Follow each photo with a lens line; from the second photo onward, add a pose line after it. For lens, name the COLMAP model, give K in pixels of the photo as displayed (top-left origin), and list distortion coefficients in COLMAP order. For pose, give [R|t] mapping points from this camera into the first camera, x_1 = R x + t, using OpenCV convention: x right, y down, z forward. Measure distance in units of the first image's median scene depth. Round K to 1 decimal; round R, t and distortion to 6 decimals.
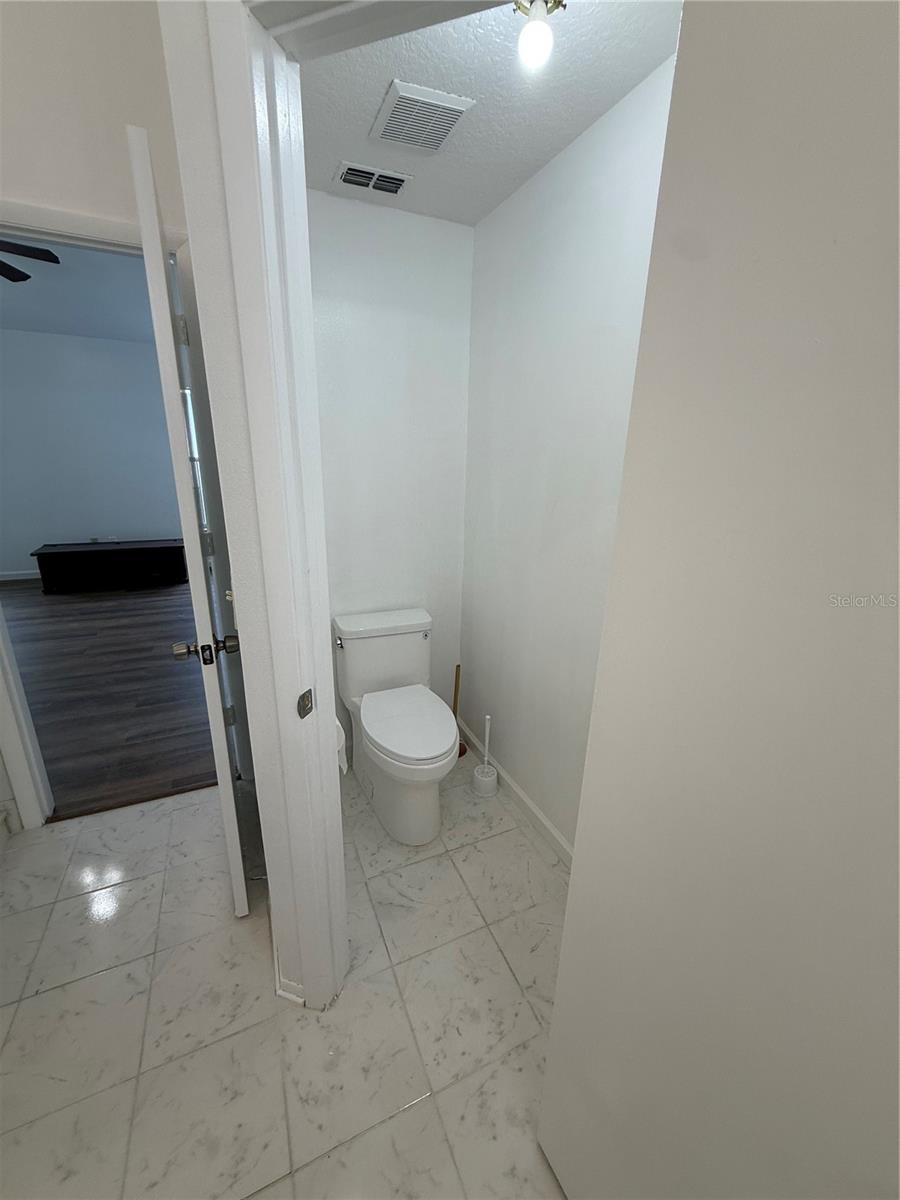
lens RADIAL K [[477.9, 0, 456.2], [0, 477.9, 596.5], [0, 0, 1]] dist [0.002440, 0.000149]
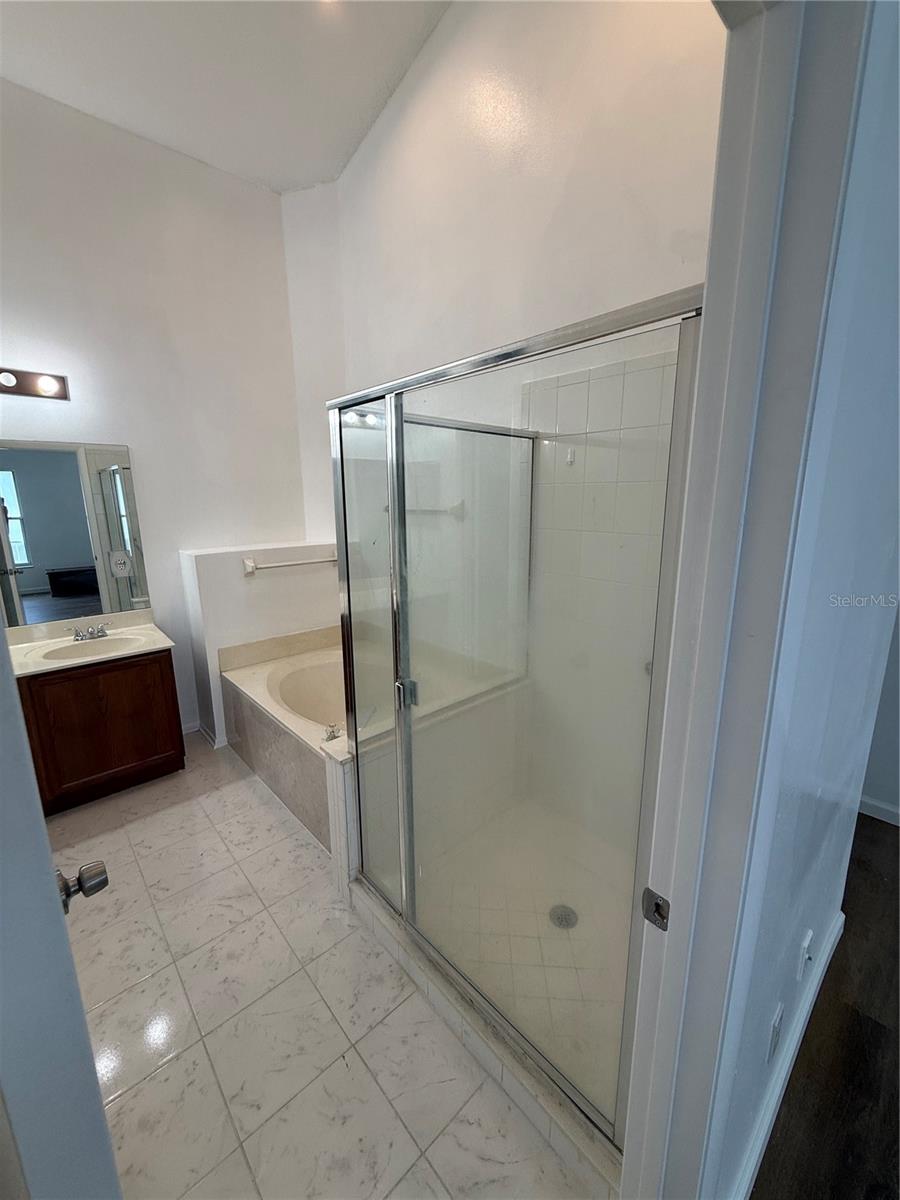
lens RADIAL K [[477.9, 0, 455.6], [0, 477.9, 598.9], [0, 0, 1]] dist [0.002440, 0.000149]
pose [[-0.950153, 0.048493, -0.307989, -0.846611], [-0.110114, 0.871979, 0.476999, -0.564166], [0.291691, 0.487136, -0.823174, 1.461144]]
